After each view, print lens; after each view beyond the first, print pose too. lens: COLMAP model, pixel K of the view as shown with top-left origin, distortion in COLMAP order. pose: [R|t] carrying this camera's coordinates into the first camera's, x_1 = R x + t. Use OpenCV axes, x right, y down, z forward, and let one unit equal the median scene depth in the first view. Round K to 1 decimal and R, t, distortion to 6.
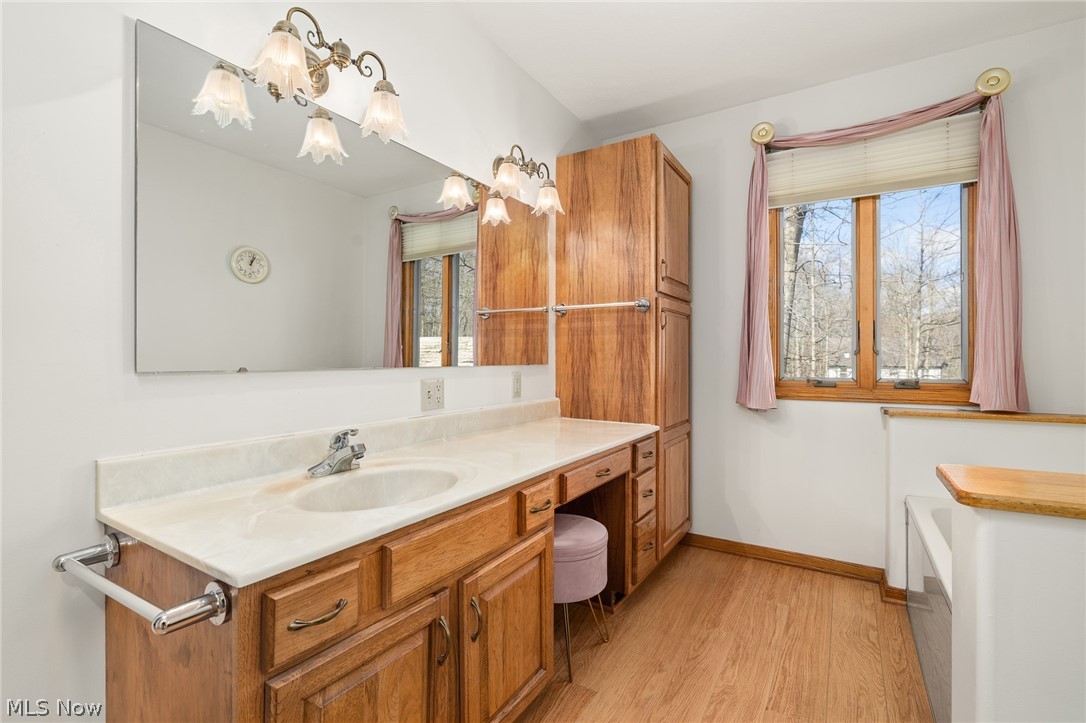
lens RADIAL K [[502.8, 0, 545.7], [0, 502.8, 359.0], [0, 0, 1]] dist [-0.000505, 0.000030]
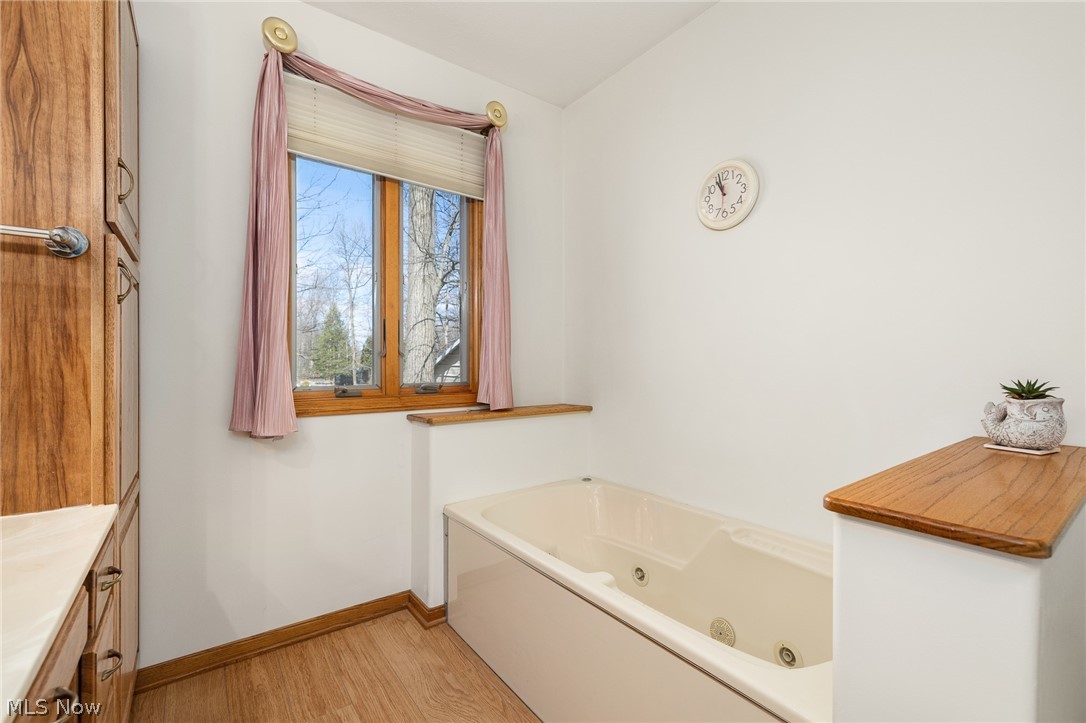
lens RADIAL K [[470.0, 0, 539.2], [0, 470.0, 363.1], [0, 0, 1]] dist [0.003610, -0.000032]
pose [[0.372664, -0.003696, 0.927959, -0.039552], [-0.002431, 0.999985, 0.004959, -0.003791], [-0.927963, -0.004104, 0.372649, 0.454601]]
